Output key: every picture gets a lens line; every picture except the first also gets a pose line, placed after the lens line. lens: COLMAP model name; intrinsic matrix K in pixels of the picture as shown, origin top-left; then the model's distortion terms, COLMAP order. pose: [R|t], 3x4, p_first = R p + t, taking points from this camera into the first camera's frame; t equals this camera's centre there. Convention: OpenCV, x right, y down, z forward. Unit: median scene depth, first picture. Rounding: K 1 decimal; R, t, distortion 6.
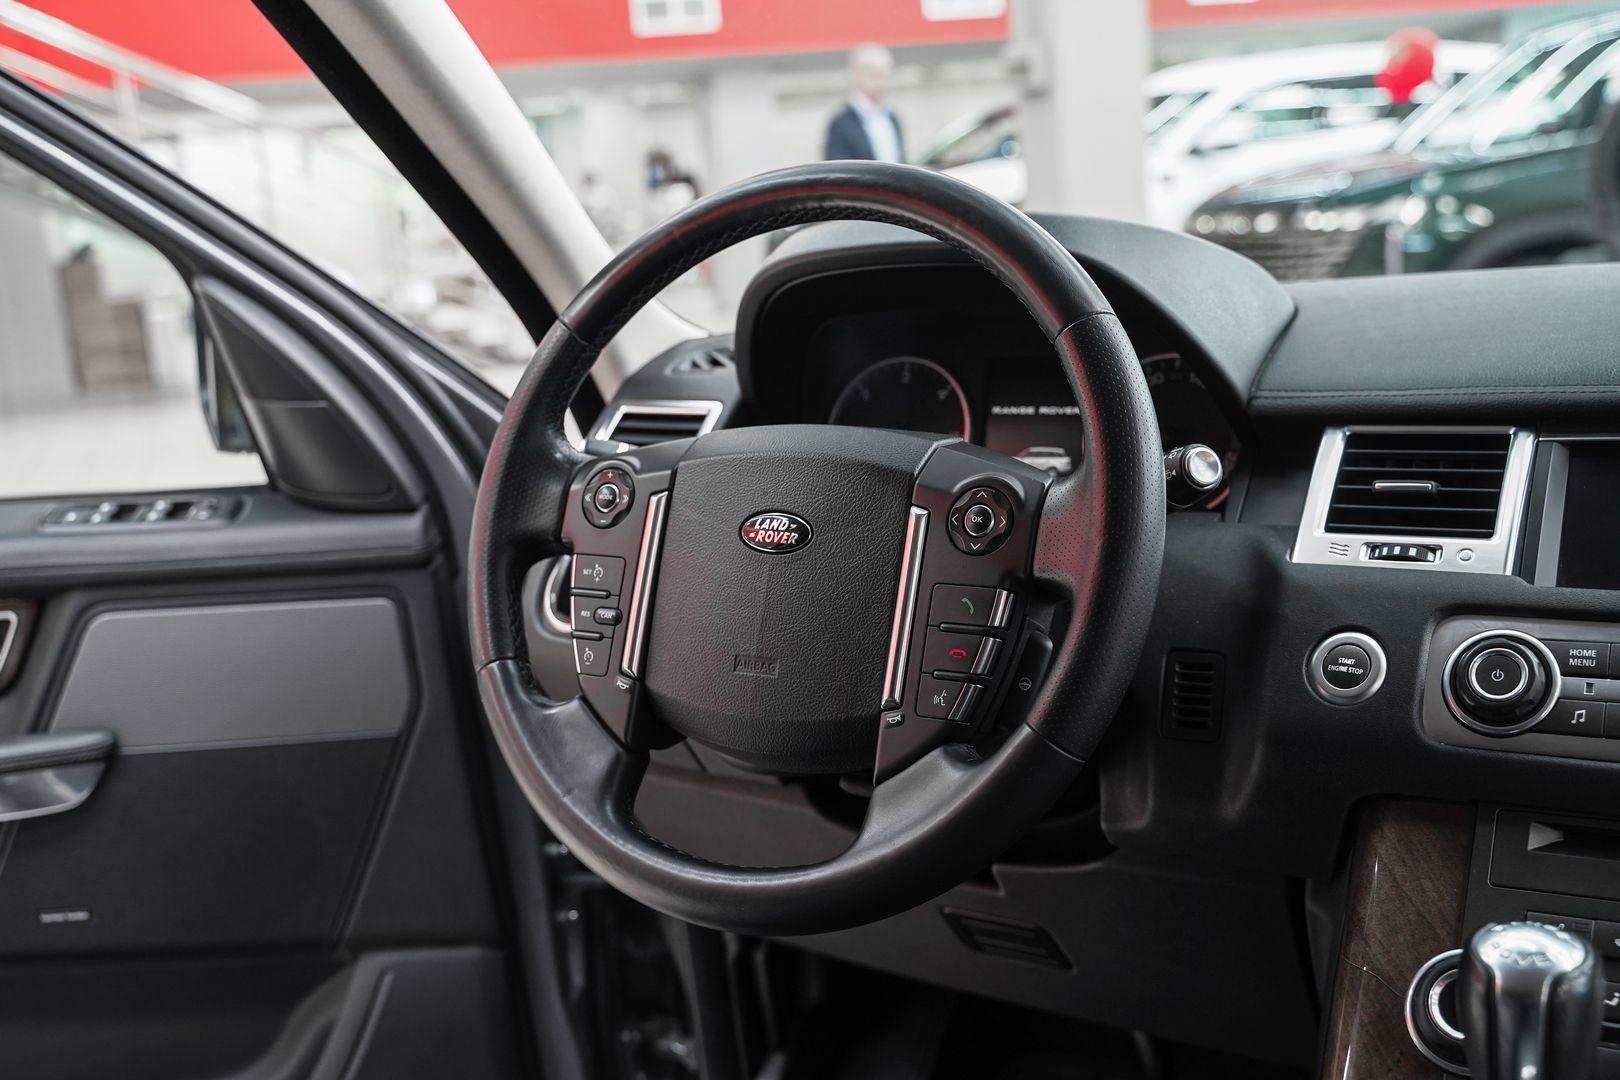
lens RADIAL K [[1728.2, 0, 810.0], [0, 1728.2, 540.0], [0, 0, 1]] dist [-0.003921, -0.014213]
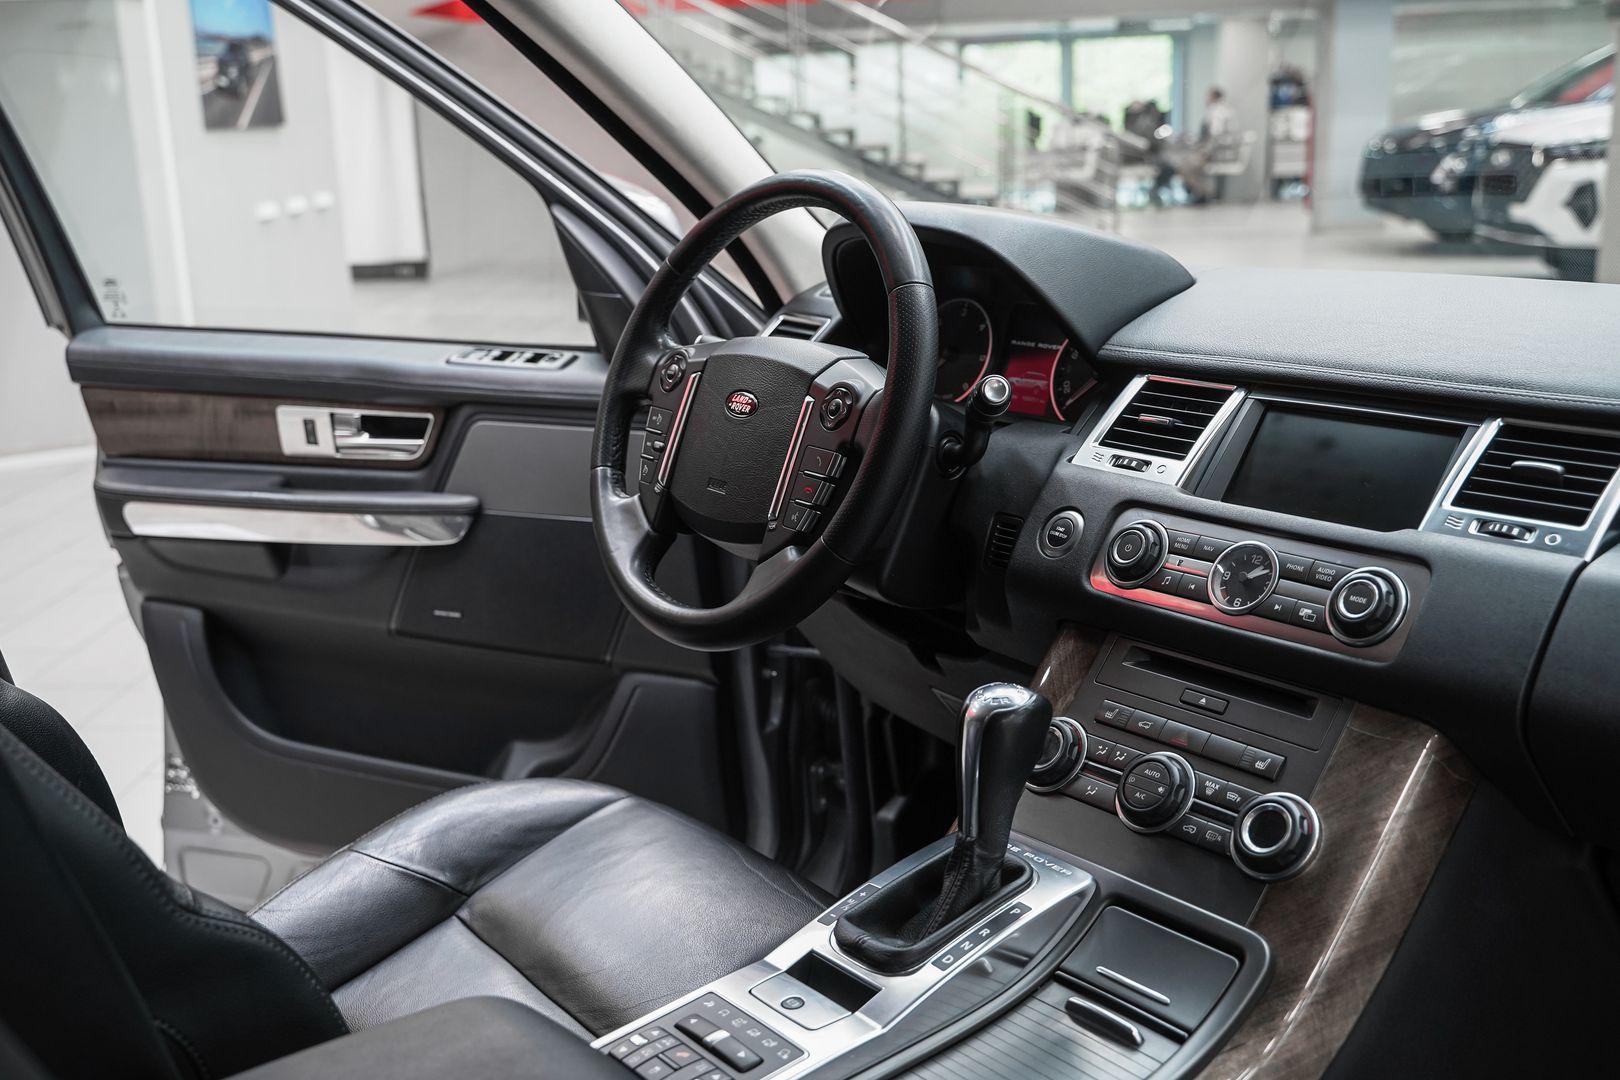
lens RADIAL K [[1585.9, 0, 810.0], [0, 1585.9, 540.0], [0, 0, 1]] dist [-0.001934, -0.002224]
pose [[0.930652, 0.136140, -0.339636, 0.407189], [-0.111701, 0.989603, 0.090597, -0.014651], [0.348439, -0.046377, 0.936184, -0.255003]]
